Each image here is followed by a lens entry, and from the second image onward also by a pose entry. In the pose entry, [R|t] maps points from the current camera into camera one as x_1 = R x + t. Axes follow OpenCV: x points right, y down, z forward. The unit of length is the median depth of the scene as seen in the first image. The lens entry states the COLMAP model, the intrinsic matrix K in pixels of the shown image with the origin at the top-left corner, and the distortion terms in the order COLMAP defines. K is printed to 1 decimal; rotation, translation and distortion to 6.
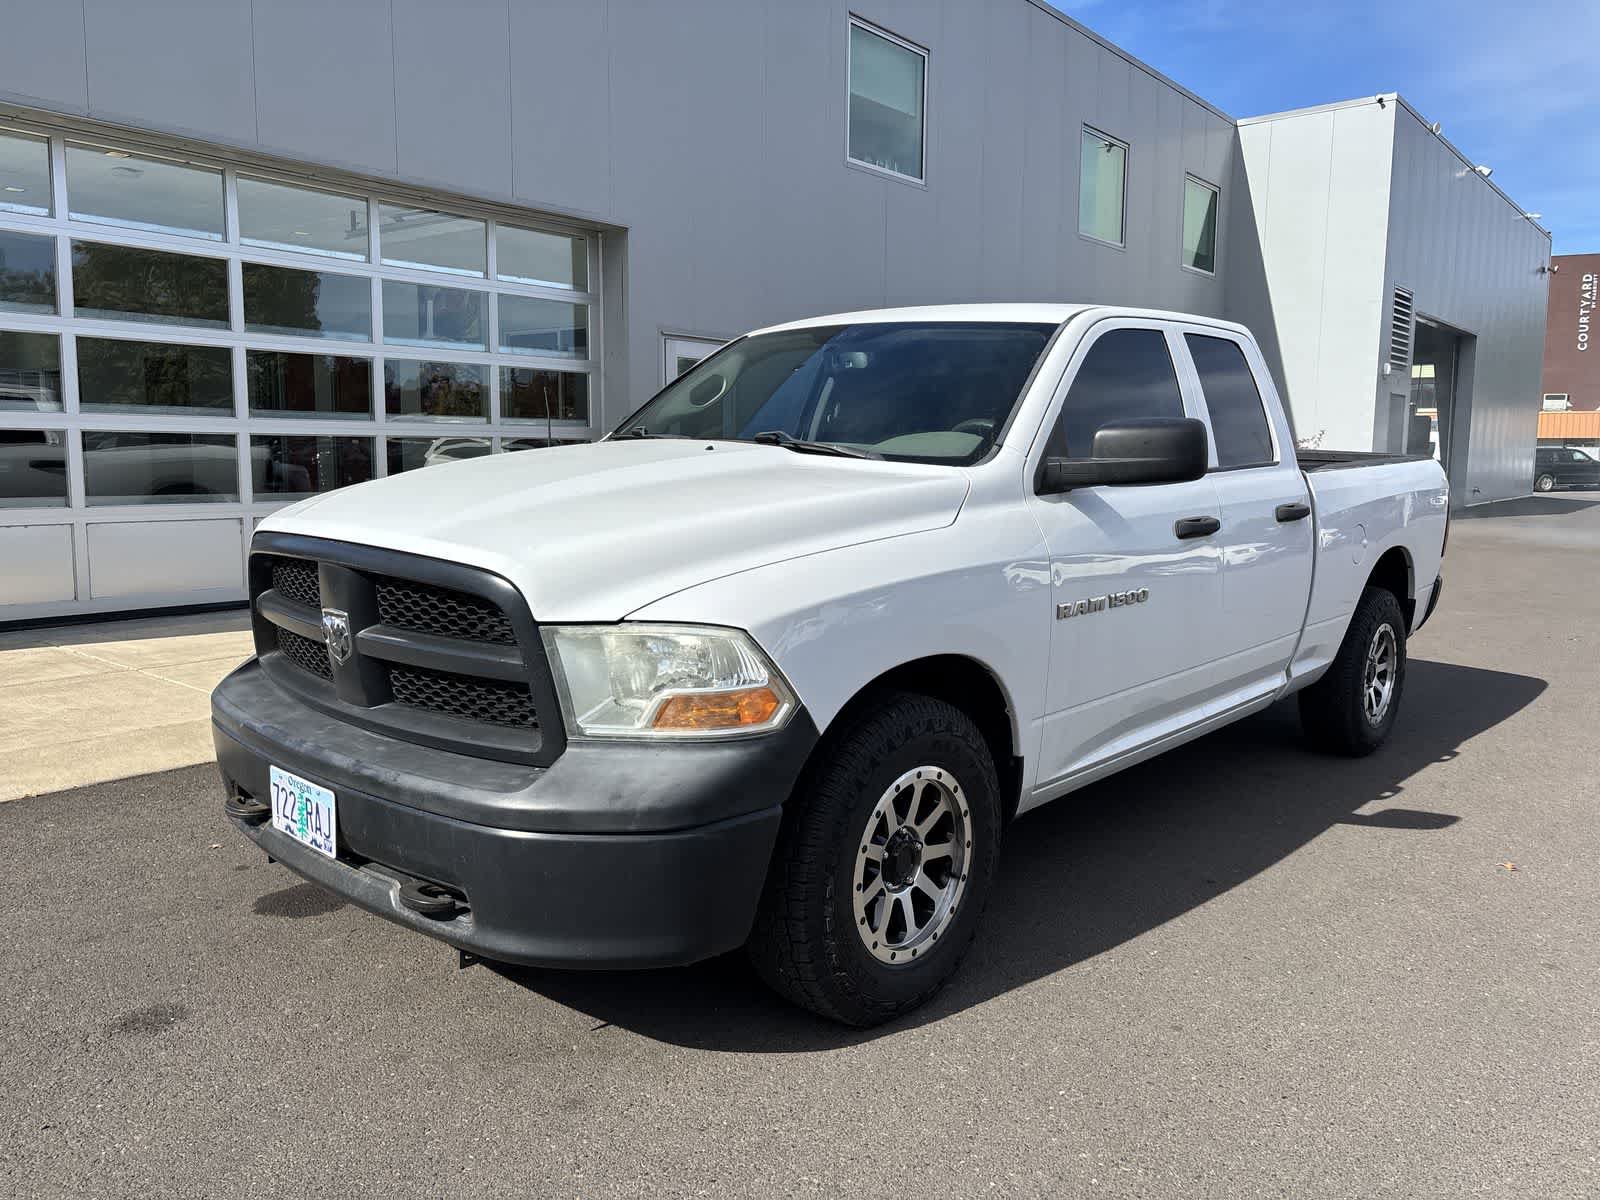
lens RADIAL K [[1202.4, 0, 805.6], [0, 1202.4, 585.5], [0, 0, 1]] dist [0.013197, -0.007135]
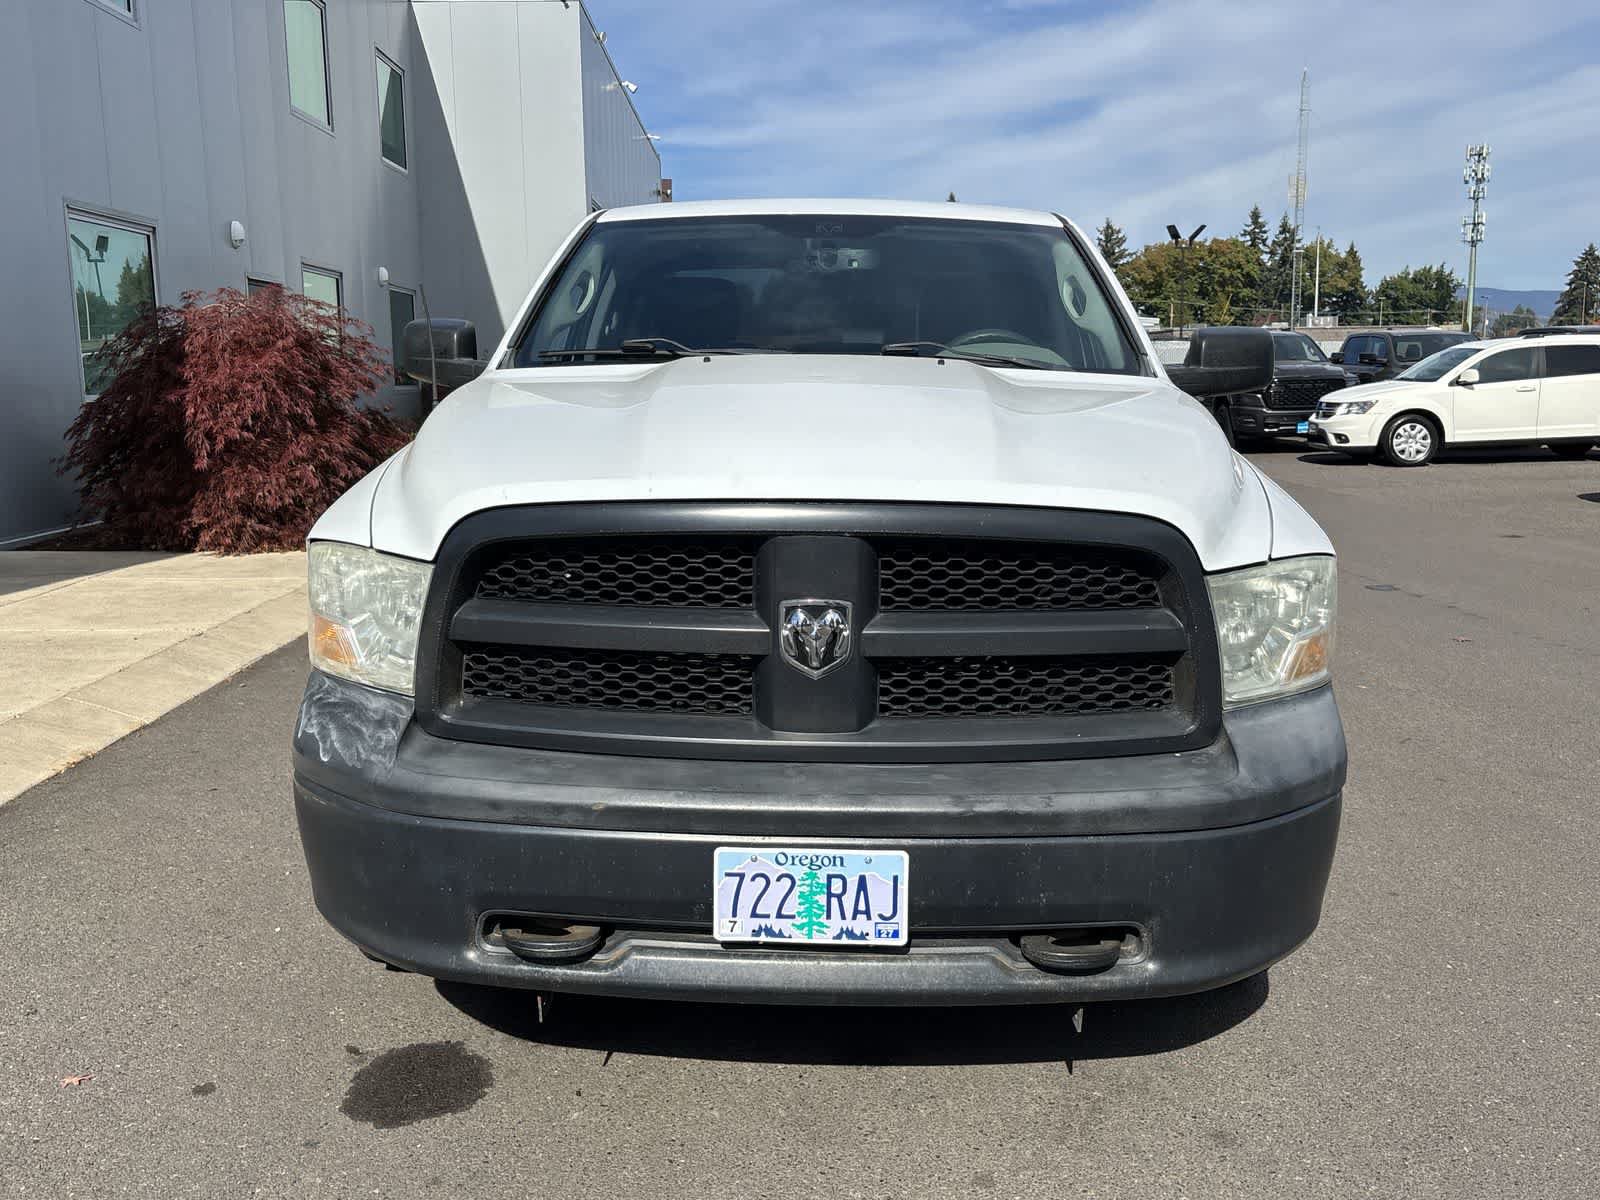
lens RADIAL K [[1375.7, 0, 800.0], [0, 1375.7, 600.0], [0, 0, 1]] dist [0.043668, -0.001107]
pose [[0.762953, -0.120267, 0.635168, -0.923783], [0.089271, 0.992729, 0.080739, -0.045786], [-0.640261, -0.004898, 0.768142, 0.412375]]
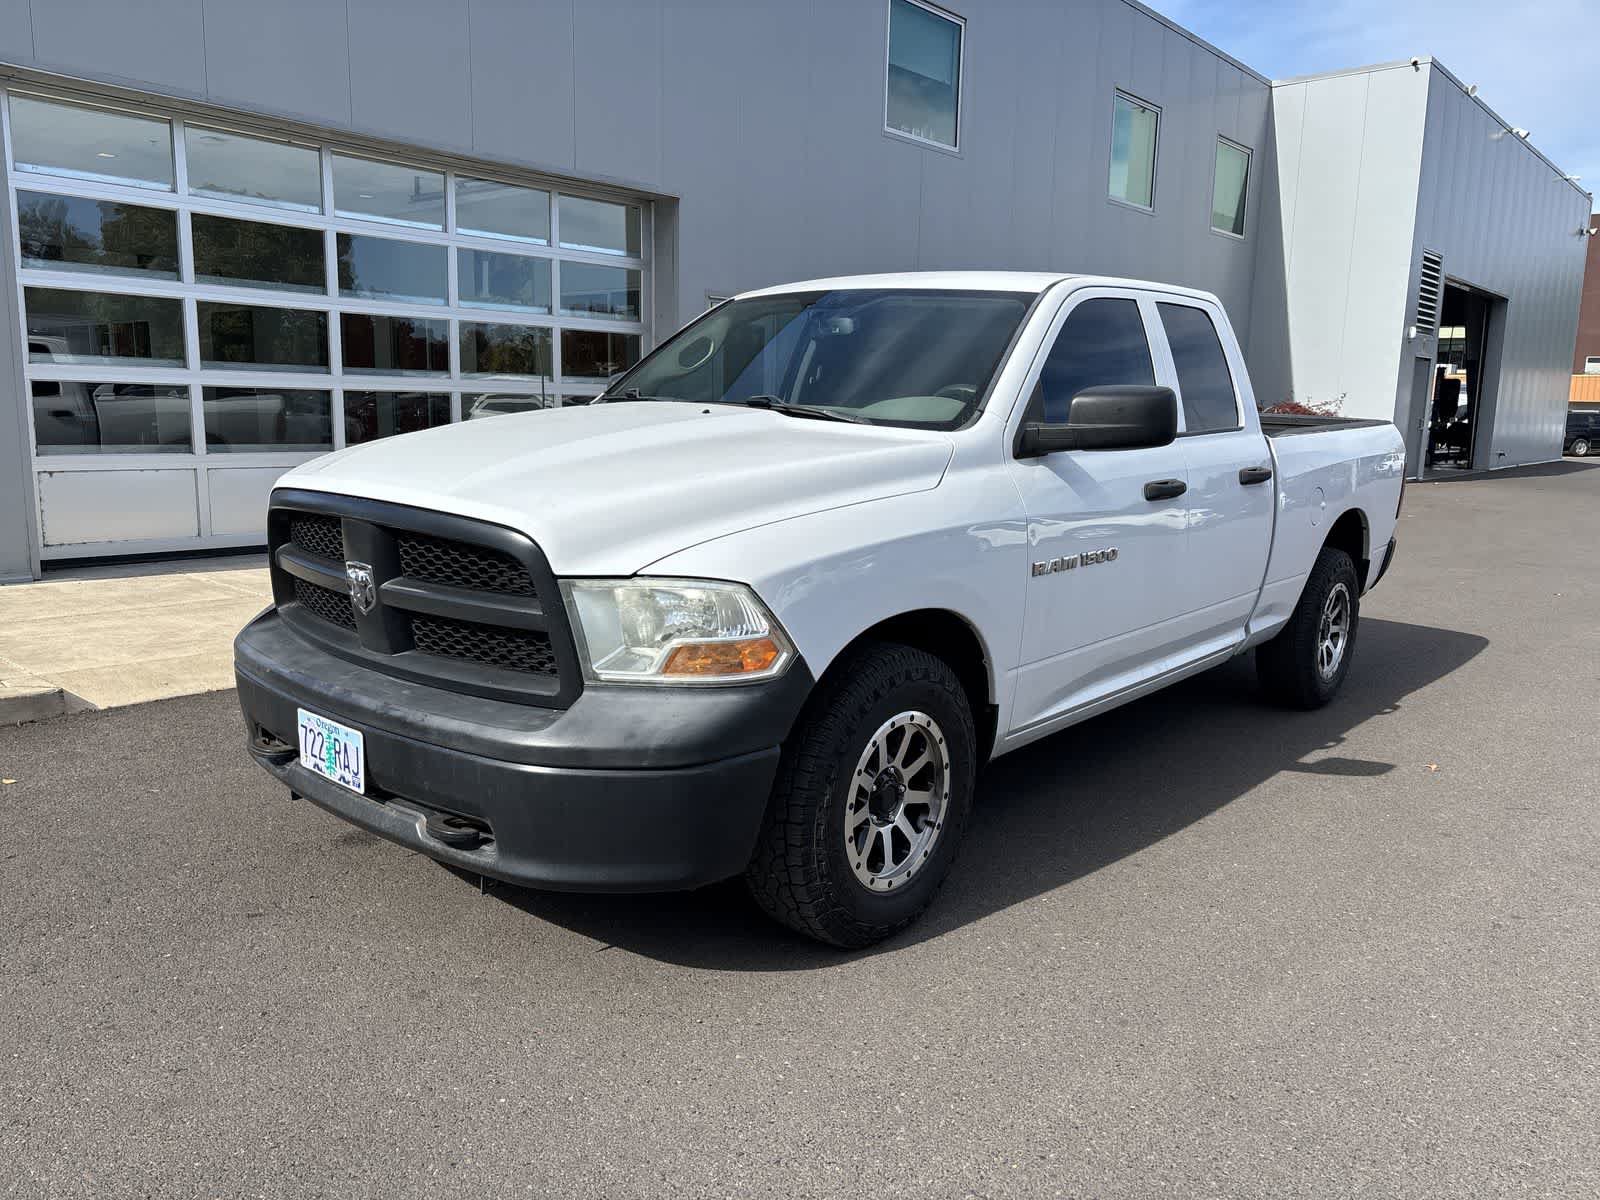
lens RADIAL K [[1197.2, 0, 797.6], [0, 1197.2, 607.6], [0, 0, 1]] dist [0.019569, -0.000315]
pose [[0.999759, 0.006047, 0.021125, -0.025931], [-0.007205, 0.998451, 0.055170, -0.001673], [-0.020759, -0.055308, 0.998253, -0.070127]]
